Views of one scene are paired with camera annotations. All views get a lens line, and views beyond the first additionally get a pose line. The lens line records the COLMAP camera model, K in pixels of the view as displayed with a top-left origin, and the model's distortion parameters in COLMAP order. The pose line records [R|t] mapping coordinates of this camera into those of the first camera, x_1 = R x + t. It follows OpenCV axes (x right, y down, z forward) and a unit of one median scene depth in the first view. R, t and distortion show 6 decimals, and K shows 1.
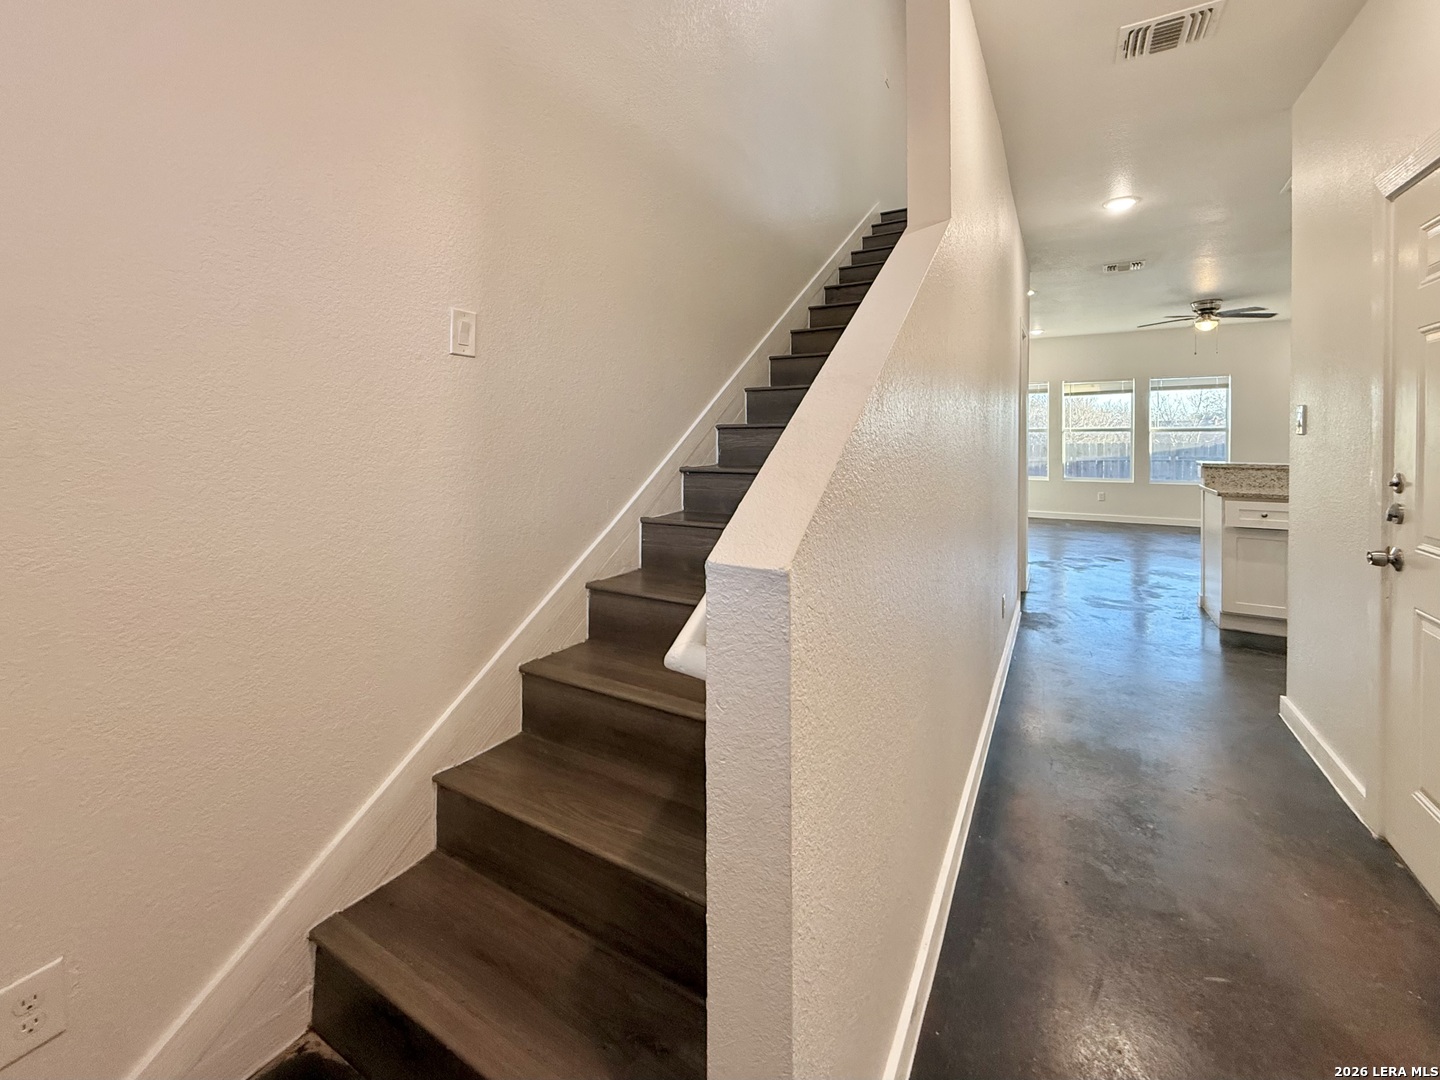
lens RADIAL K [[605.2, 0, 715.7], [0, 605.2, 438.3], [0, 0, 1]] dist [0.000044, -0.000058]
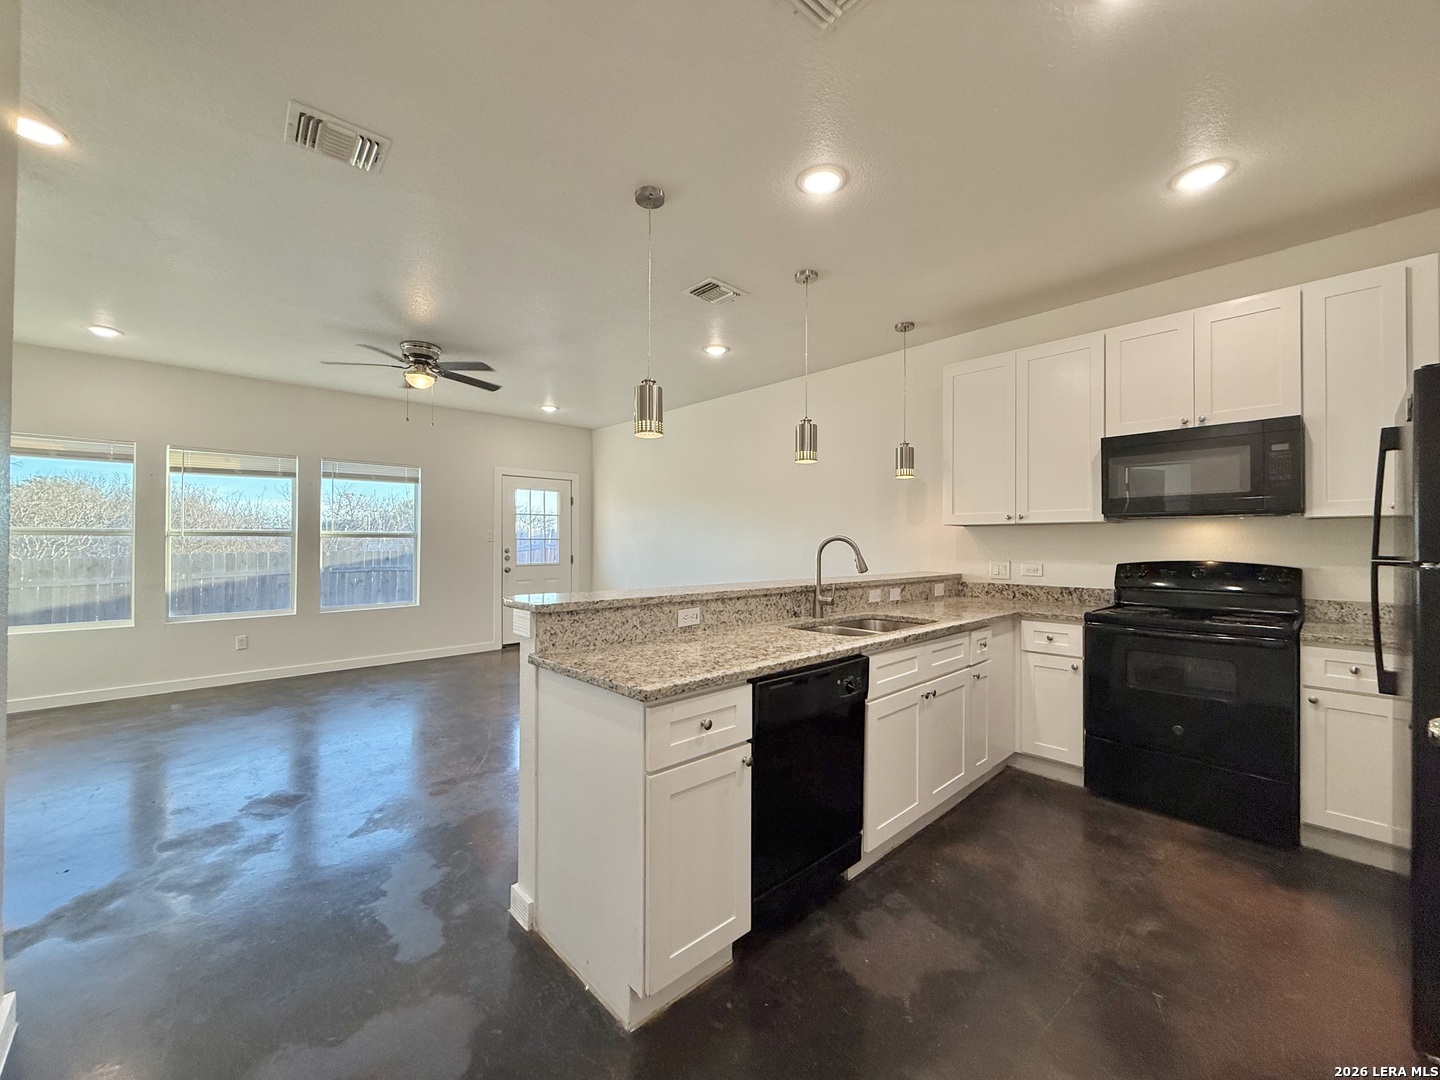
lens RADIAL K [[574.8, 0, 717.5], [0, 574.8, 539.6], [0, 0, 1]] dist [0.001256, -0.000030]
pose [[0.286625, 0.008781, 0.958003, 0.226453], [0.001954, 0.999951, -0.009751, -0.001250], [-0.958041, 0.004666, 0.286593, 0.388006]]
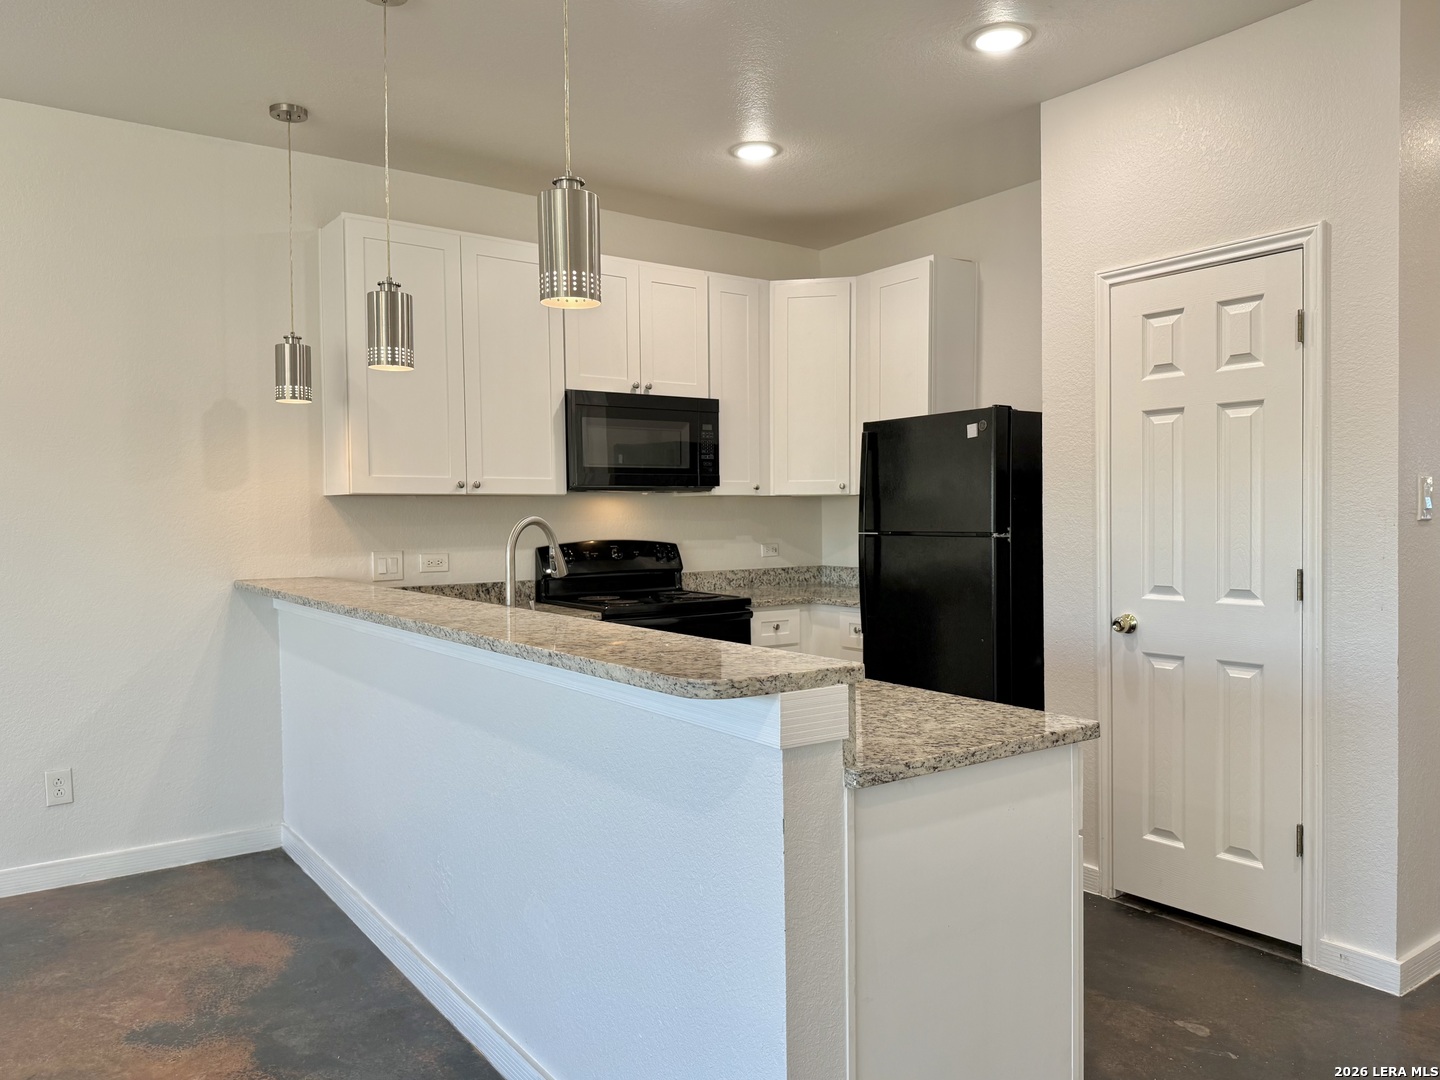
lens RADIAL K [[1047.4, 0, 720.0], [0, 1047.4, 540.0], [0, 0, 1]] dist [0.052893, -0.062335]
pose [[-0.911554, -0.003956, 0.411161, 0.358521], [0.010842, 0.999375, 0.033653, -0.009691], [-0.411037, 0.035134, -0.910942, 0.705817]]
